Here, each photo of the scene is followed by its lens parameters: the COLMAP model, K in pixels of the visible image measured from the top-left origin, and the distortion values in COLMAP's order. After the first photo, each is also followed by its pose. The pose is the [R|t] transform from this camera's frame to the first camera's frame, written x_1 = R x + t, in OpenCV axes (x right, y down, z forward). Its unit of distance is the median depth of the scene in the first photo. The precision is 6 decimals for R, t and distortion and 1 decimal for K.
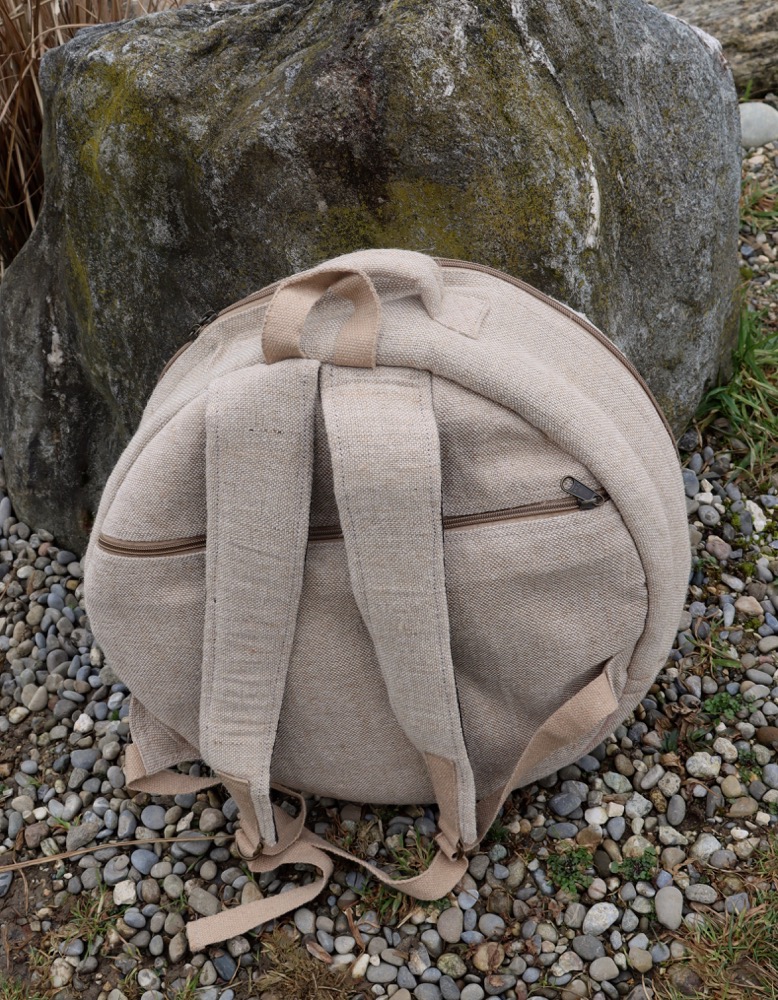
lens RADIAL K [[1377.1, 0, 389.0], [0, 1377.1, 500.0], [0, 0, 1]] dist [-0.174712, 0.128344]
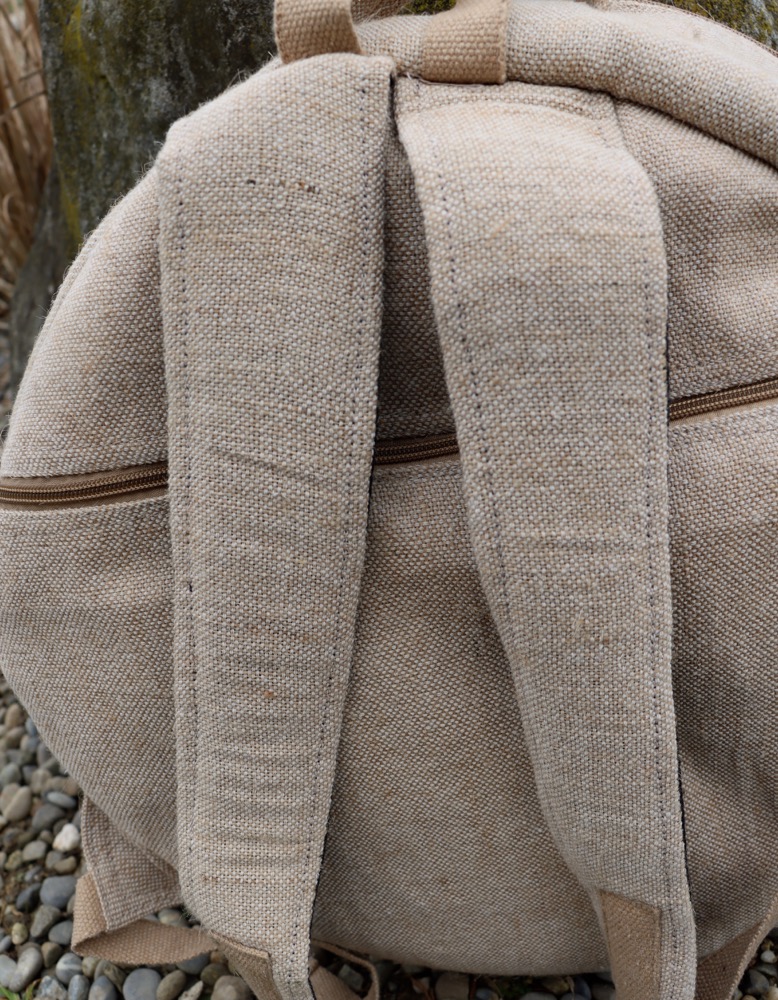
lens RADIAL K [[902.6, 0, 389.0], [0, 902.6, 500.0], [0, 0, 1]] dist [-0.171109, 0.111232]
pose [[0.998802, -0.027315, -0.040608, -0.039050], [0.018715, 0.979866, -0.198776, 0.103176], [0.045220, 0.197778, 0.979203, 0.648912]]
